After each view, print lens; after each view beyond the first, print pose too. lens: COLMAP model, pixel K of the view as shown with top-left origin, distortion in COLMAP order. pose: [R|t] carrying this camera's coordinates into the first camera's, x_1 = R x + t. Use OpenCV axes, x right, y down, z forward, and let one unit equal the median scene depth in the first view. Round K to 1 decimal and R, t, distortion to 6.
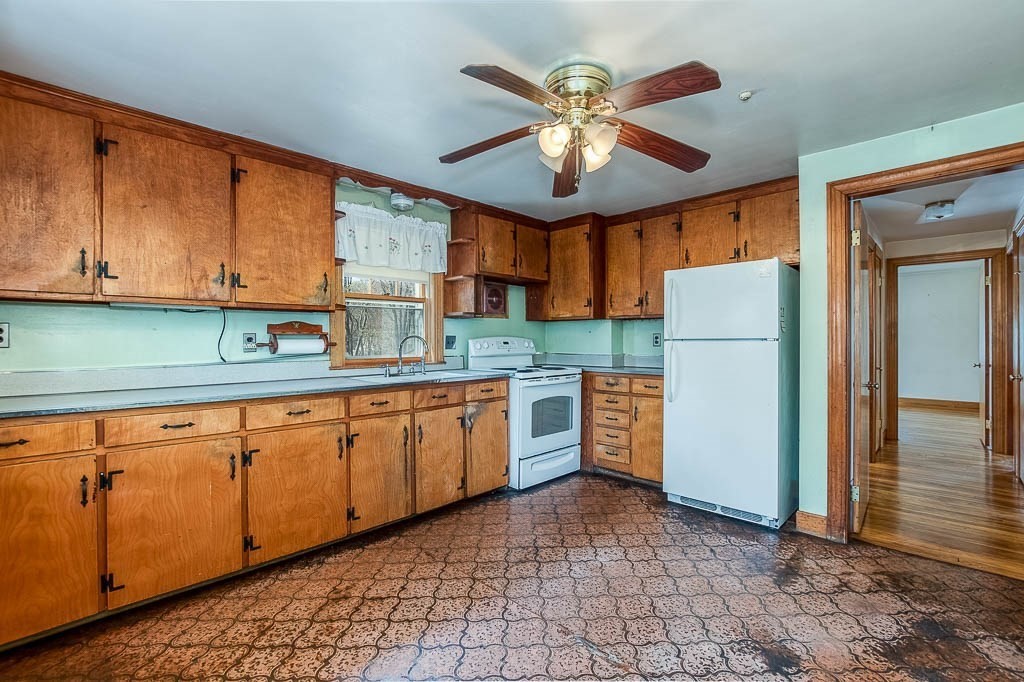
lens RADIAL K [[452.6, 0, 506.4], [0, 452.6, 340.6], [0, 0, 1]] dist [-0.026000, 0.000452]
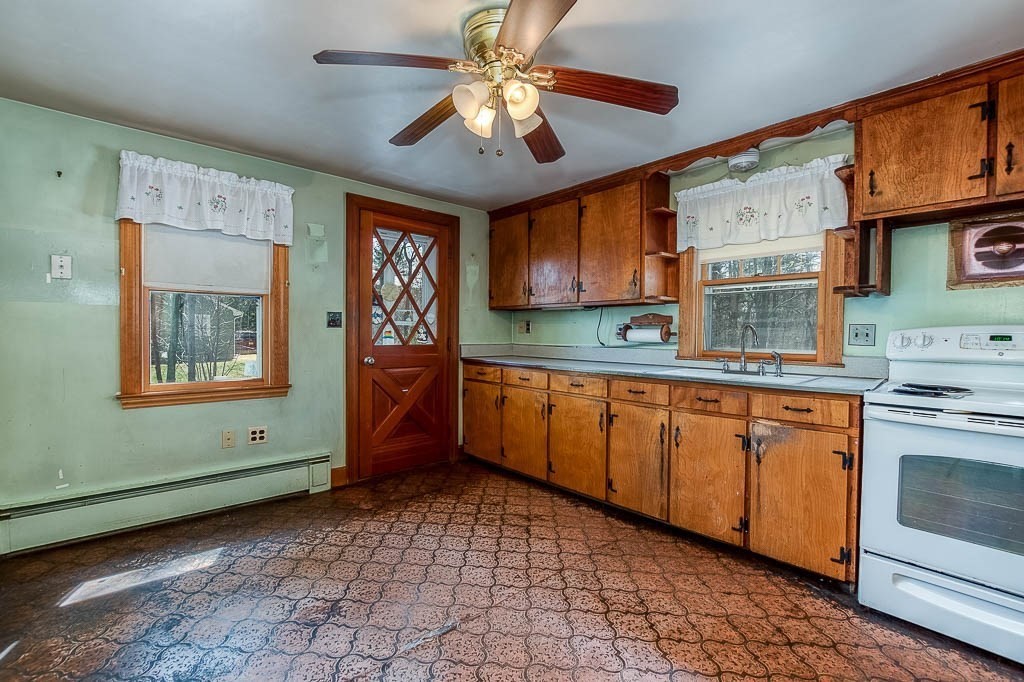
lens RADIAL K [[452.6, 0, 506.4], [0, 452.6, 340.6], [0, 0, 1]] dist [-0.026000, 0.000452]
pose [[-0.064688, 0.025449, -0.997581, 0.753099], [-0.006392, 0.999644, 0.025917, -0.001071], [0.997885, 0.008053, -0.064502, 0.774589]]
